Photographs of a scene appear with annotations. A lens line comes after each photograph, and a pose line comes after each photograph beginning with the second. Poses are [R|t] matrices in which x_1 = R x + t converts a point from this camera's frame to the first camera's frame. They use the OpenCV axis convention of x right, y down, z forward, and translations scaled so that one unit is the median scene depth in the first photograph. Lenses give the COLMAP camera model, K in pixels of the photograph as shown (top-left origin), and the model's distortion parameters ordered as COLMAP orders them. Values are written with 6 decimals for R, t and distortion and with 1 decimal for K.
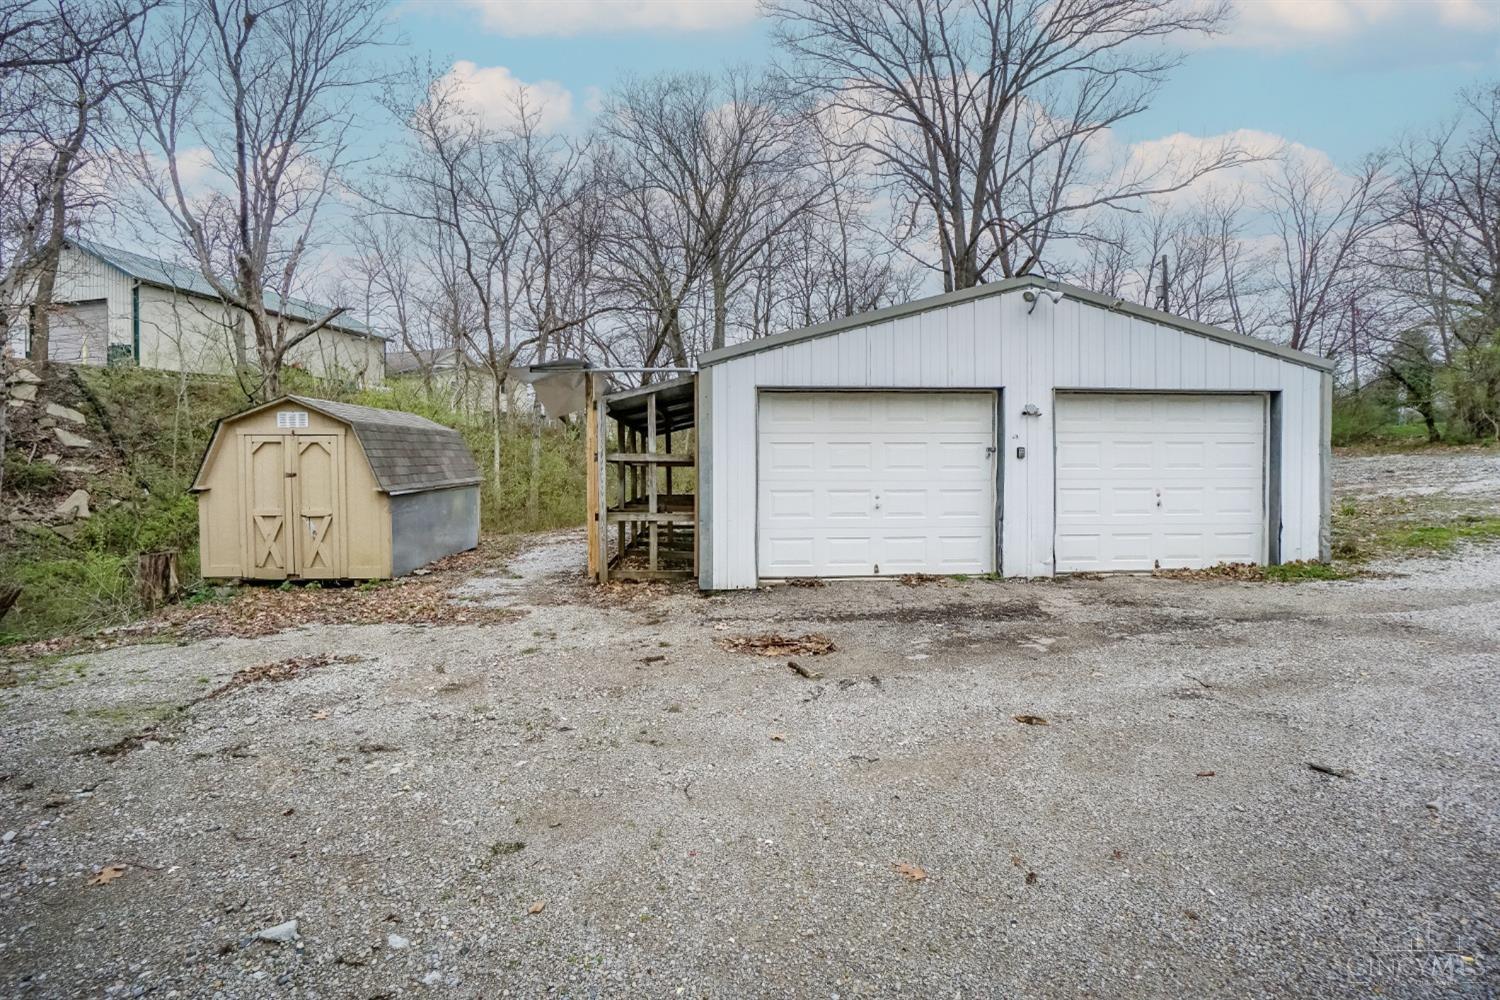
lens RADIAL K [[677.0, 0, 739.5], [0, 677.0, 482.7], [0, 0, 1]] dist [-0.069107, 0.026560]
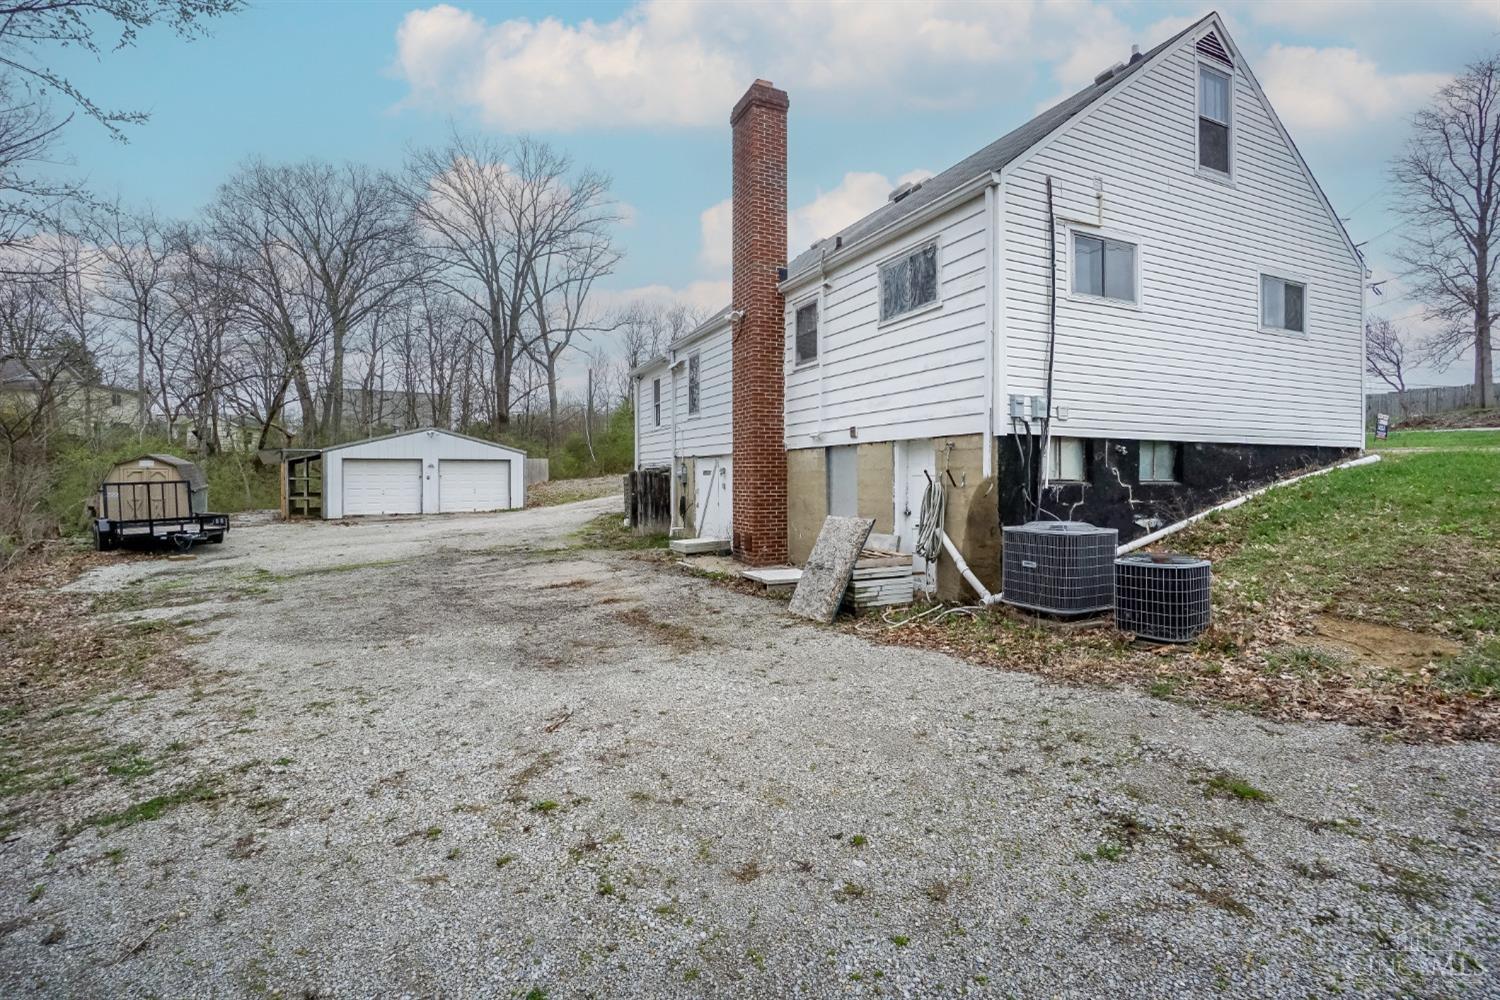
lens RADIAL K [[677.0, 0, 739.5], [0, 677.0, 482.7], [0, 0, 1]] dist [-0.069107, 0.026560]
pose [[0.873951, -0.004341, 0.485994, 0.138407], [0.005923, 0.999981, -0.001720, -0.002784], [-0.485977, 0.004381, 0.873961, -2.619217]]
